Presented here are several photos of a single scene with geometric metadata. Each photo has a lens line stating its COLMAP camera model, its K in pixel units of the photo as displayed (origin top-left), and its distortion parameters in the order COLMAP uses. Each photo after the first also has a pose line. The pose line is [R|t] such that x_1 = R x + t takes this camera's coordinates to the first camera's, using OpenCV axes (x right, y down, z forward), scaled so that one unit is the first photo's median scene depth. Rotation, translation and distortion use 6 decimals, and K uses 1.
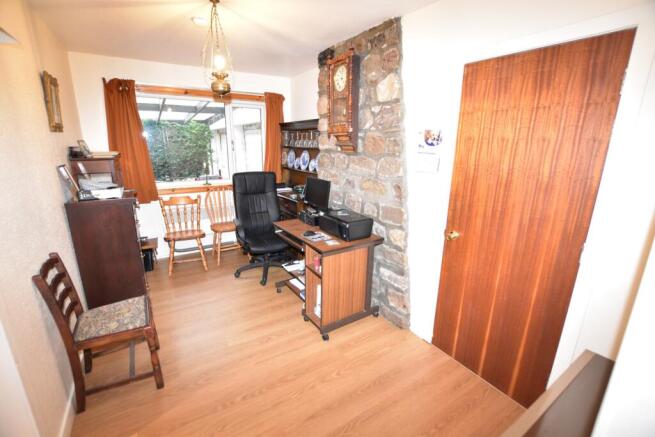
lens RADIAL K [[288.3, 0, 327.5], [0, 288.3, 218.5], [0, 0, 1]] dist [-0.028269, 0.000109]
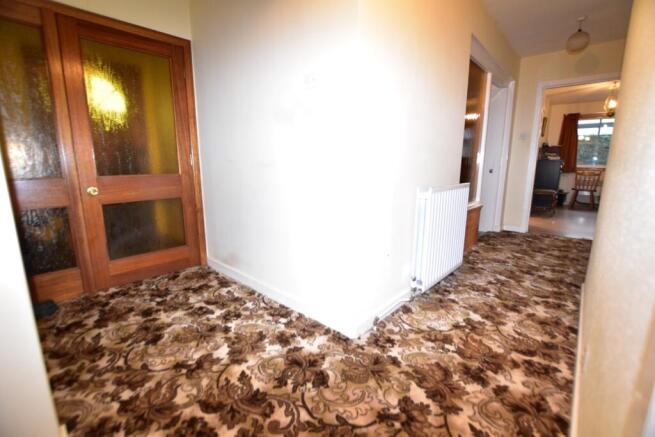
lens RADIAL K [[288.3, 0, 327.5], [0, 288.3, 218.5], [0, 0, 1]] dist [-0.028269, 0.000109]
pose [[0.266431, 0.176918, -0.947478, 0.803216], [-0.251033, 0.961821, 0.109006, 0.438060], [0.930590, 0.208805, 0.300671, -1.043640]]
